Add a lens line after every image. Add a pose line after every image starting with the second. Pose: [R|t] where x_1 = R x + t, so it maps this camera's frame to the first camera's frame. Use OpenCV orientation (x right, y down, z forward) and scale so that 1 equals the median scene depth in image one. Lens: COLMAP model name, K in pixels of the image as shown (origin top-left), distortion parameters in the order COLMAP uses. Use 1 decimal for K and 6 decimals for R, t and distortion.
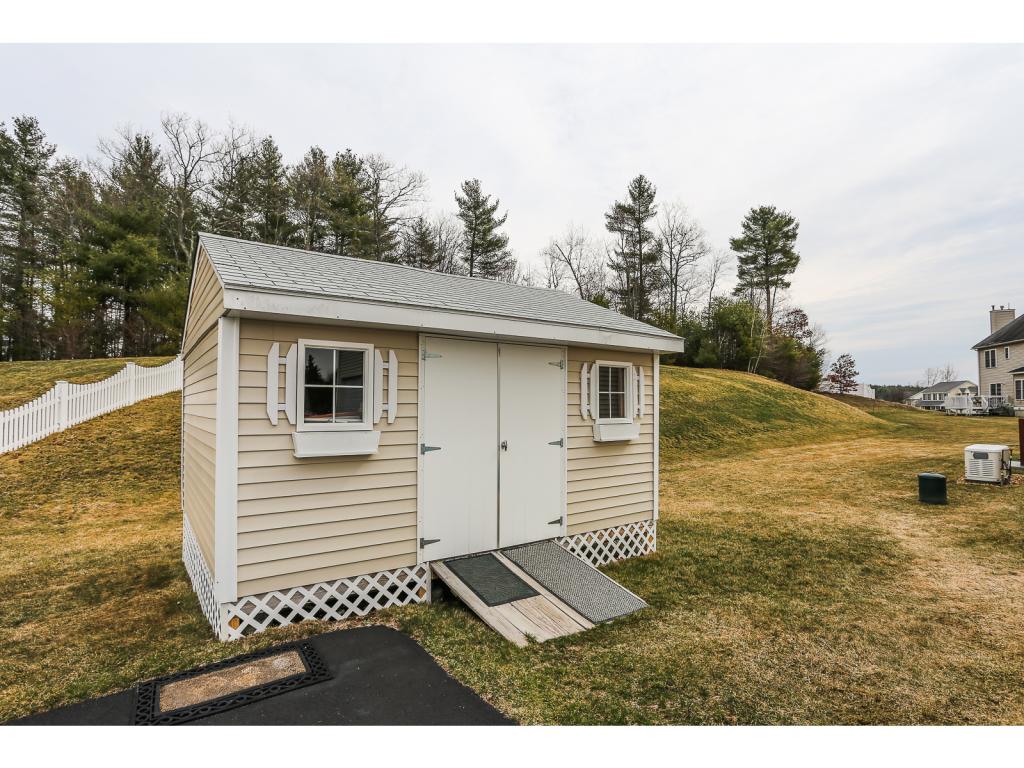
lens RADIAL K [[536.3, 0, 512.0], [0, 536.3, 384.0], [0, 0, 1]] dist [-0.000611, -0.000218]
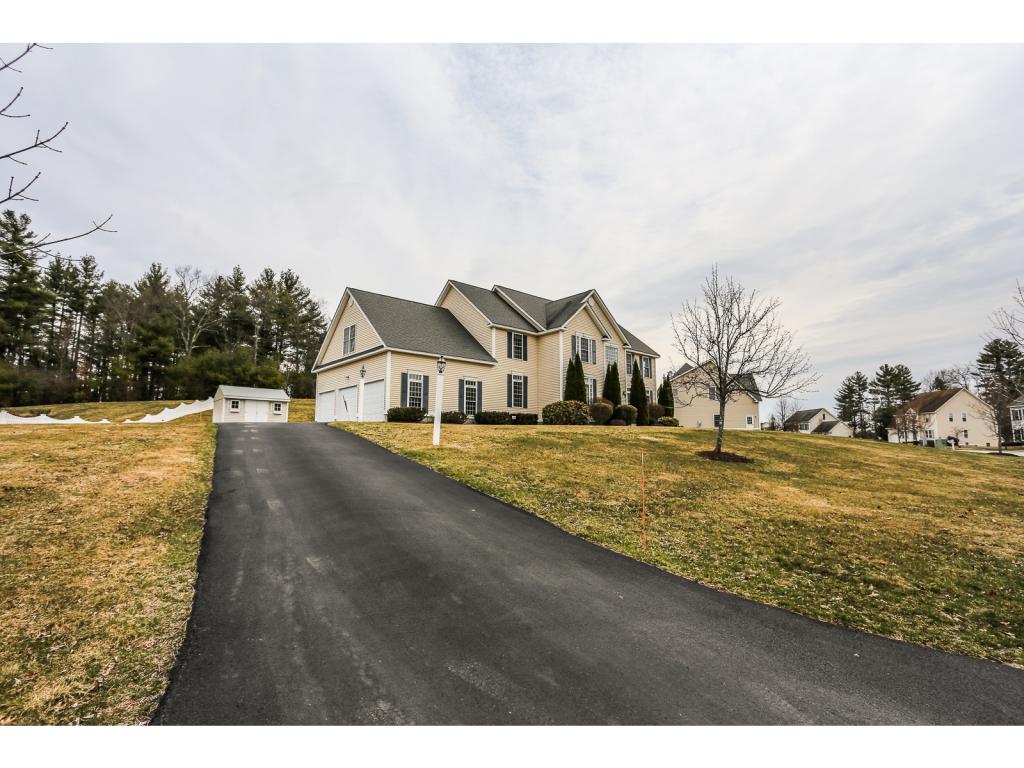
lens RADIAL K [[536.3, 0, 512.0], [0, 536.3, 384.0], [0, 0, 1]] dist [-0.000611, -0.000218]
pose [[0.998380, 0.012964, 0.055407, 0.448200], [-0.008150, 0.996241, -0.086243, 0.046220], [-0.056317, 0.085652, 0.994732, -0.973823]]
